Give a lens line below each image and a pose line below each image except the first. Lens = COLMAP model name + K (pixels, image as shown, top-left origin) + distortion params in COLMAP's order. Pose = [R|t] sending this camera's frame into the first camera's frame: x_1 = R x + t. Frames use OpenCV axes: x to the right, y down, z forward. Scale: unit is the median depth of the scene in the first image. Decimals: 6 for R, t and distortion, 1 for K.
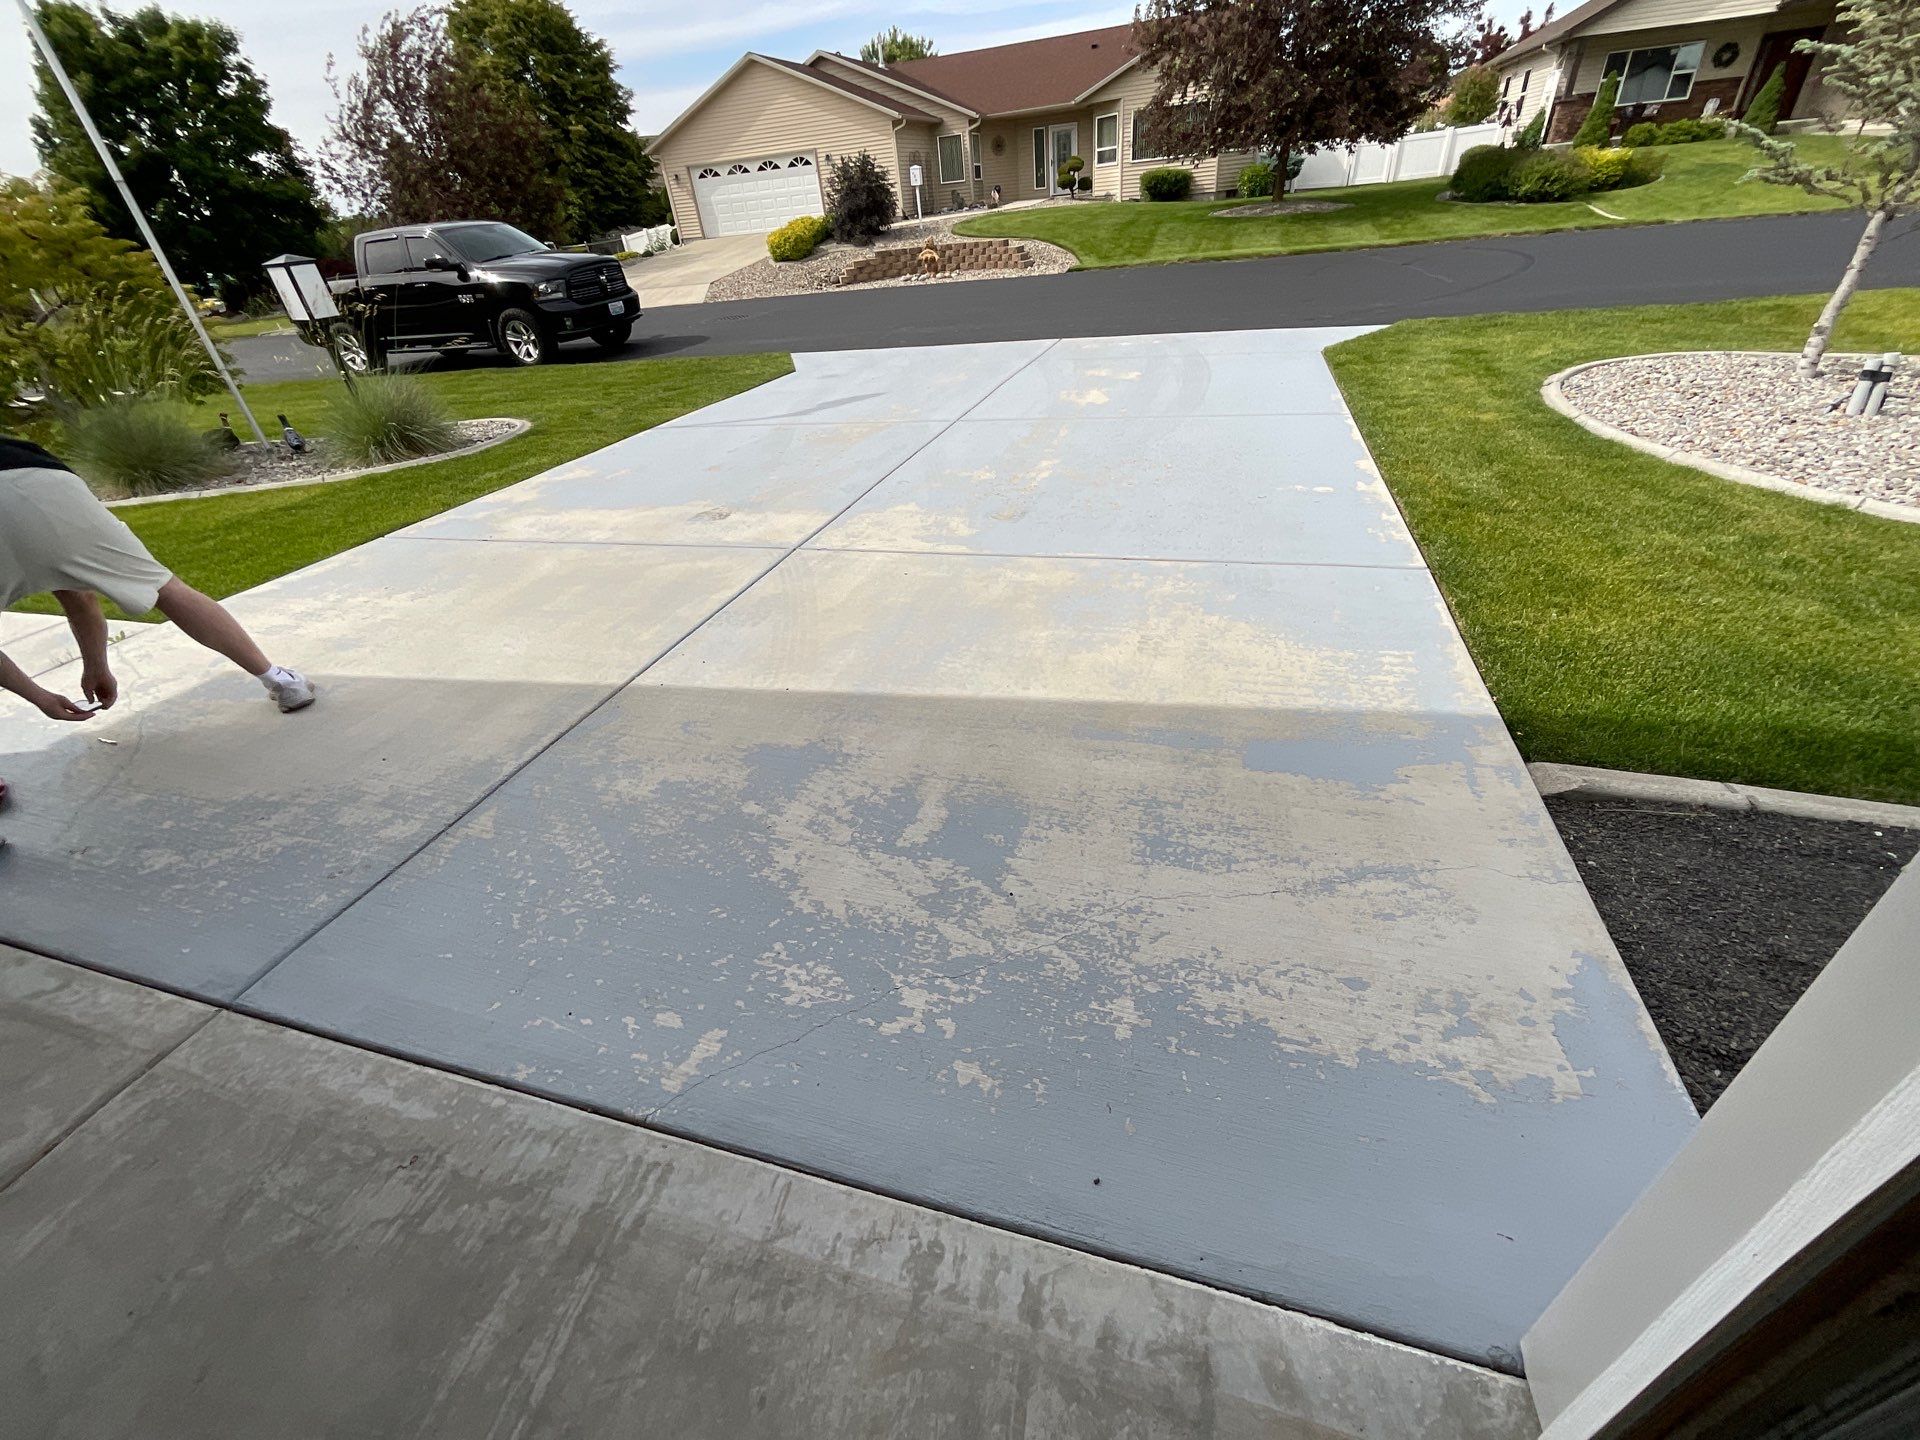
lens RADIAL K [[706.2, 0, 960.4], [0, 706.2, 730.2], [0, 0, 1]] dist [-0.000615, 0.000298]
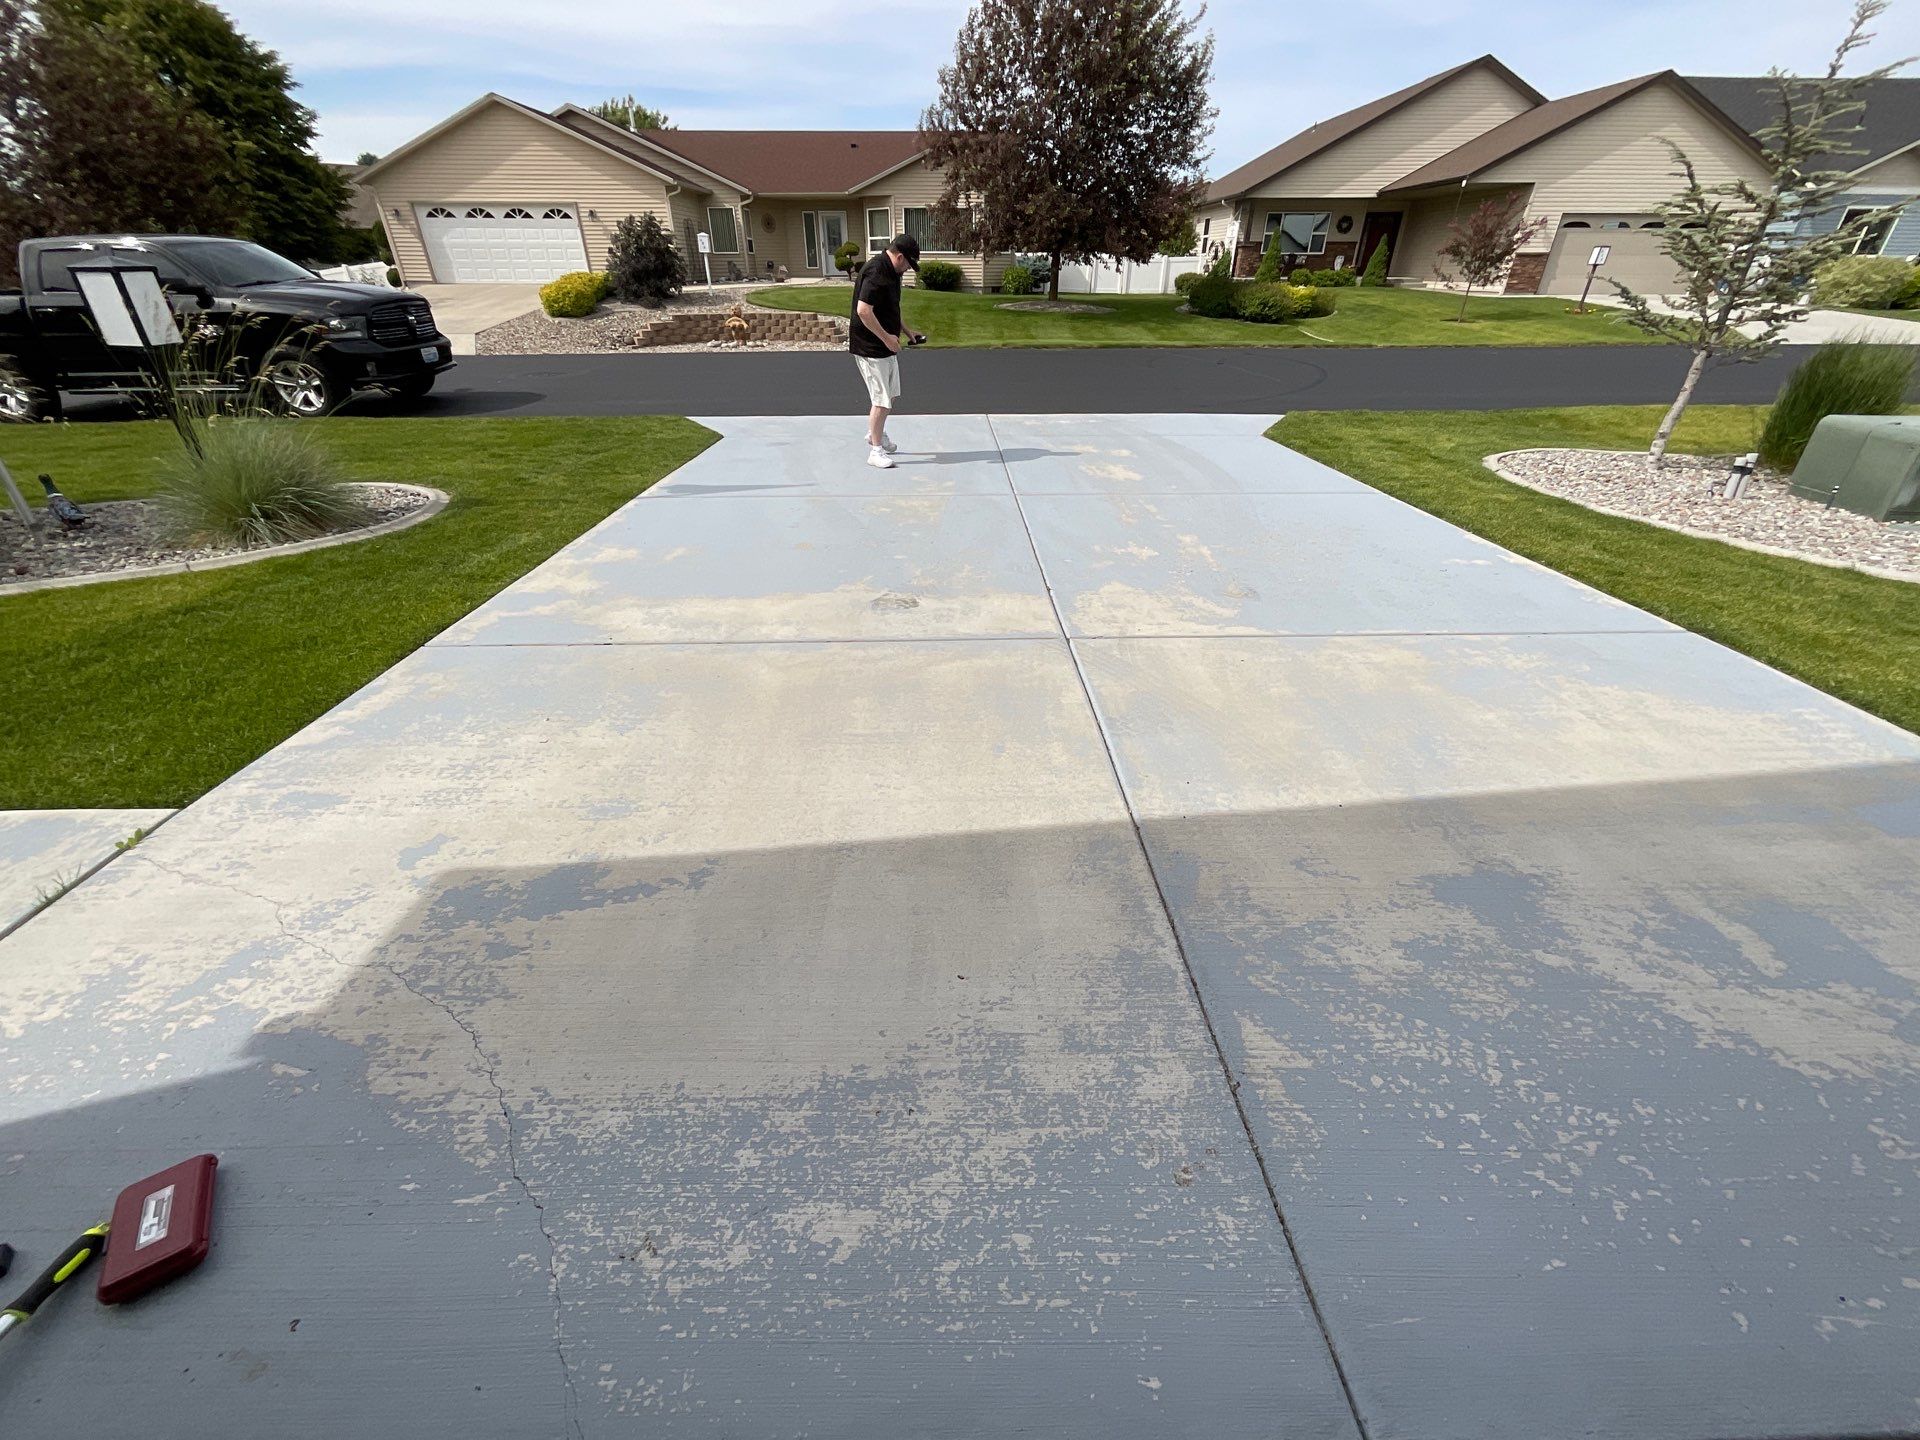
lens RADIAL K [[771.2, 0, 962.7], [0, 771.2, 717.1], [0, 0, 1]] dist [0.000528, -0.000353]
pose [[0.952852, -0.072289, 0.294699, -0.192654], [0.110474, 0.987199, -0.115037, -0.021951], [-0.282611, 0.142170, 0.948640, 0.053626]]
